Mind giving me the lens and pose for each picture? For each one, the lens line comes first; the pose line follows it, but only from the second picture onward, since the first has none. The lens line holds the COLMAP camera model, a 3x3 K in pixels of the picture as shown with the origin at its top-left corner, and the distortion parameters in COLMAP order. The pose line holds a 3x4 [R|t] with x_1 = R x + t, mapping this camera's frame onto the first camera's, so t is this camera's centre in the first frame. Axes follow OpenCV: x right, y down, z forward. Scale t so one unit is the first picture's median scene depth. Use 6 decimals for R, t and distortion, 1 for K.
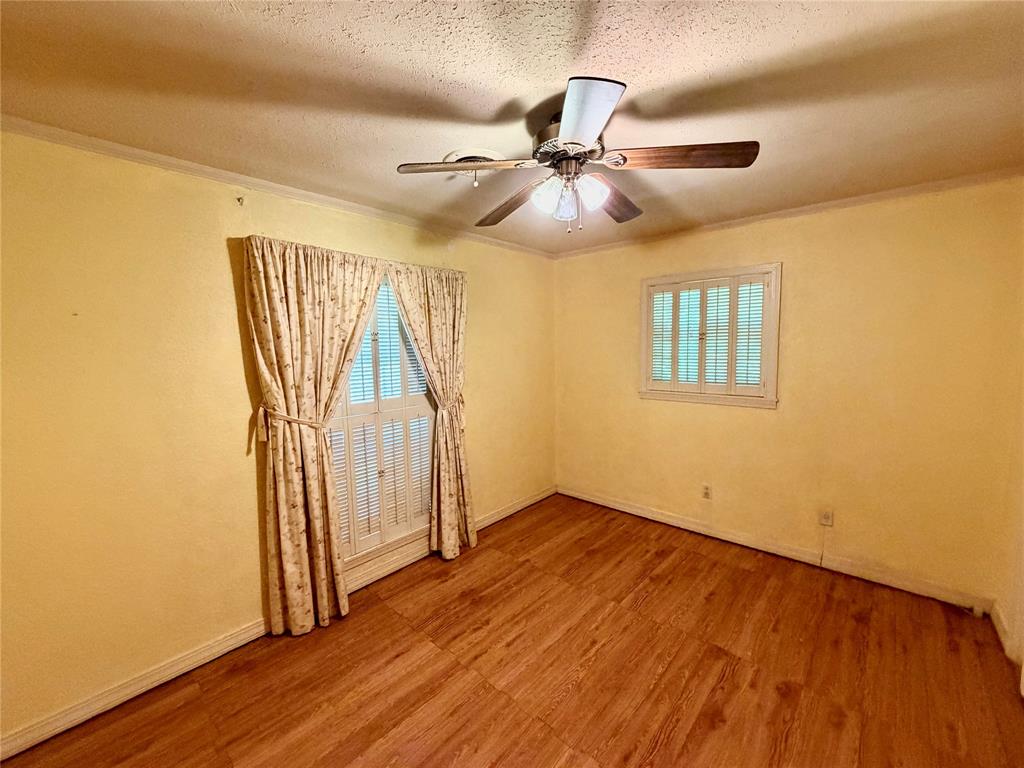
lens RADIAL K [[404.9, 0, 513.0], [0, 404.9, 382.7], [0, 0, 1]] dist [-0.008814, 0.001237]
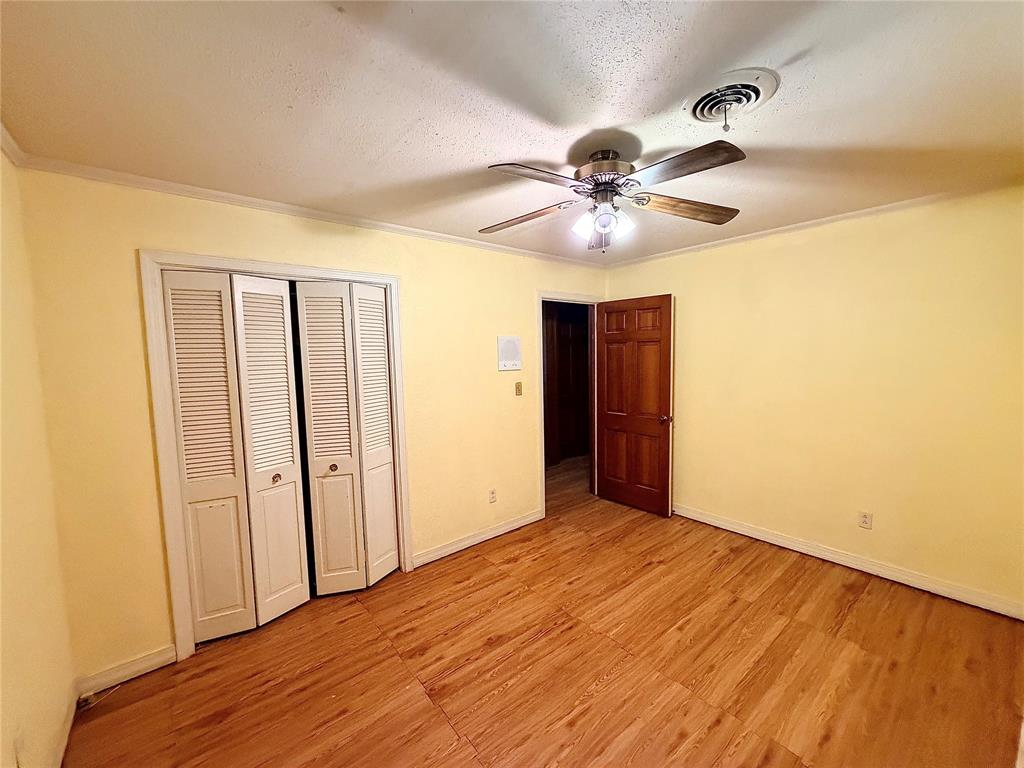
lens RADIAL K [[404.9, 0, 510.5], [0, 404.9, 384.6], [0, 0, 1]] dist [-0.008814, 0.001237]
pose [[-0.987889, 0.030392, 0.152157, 0.202078], [0.057415, 0.982625, 0.176497, -0.188529], [-0.144150, 0.183095, -0.972470, 1.900291]]
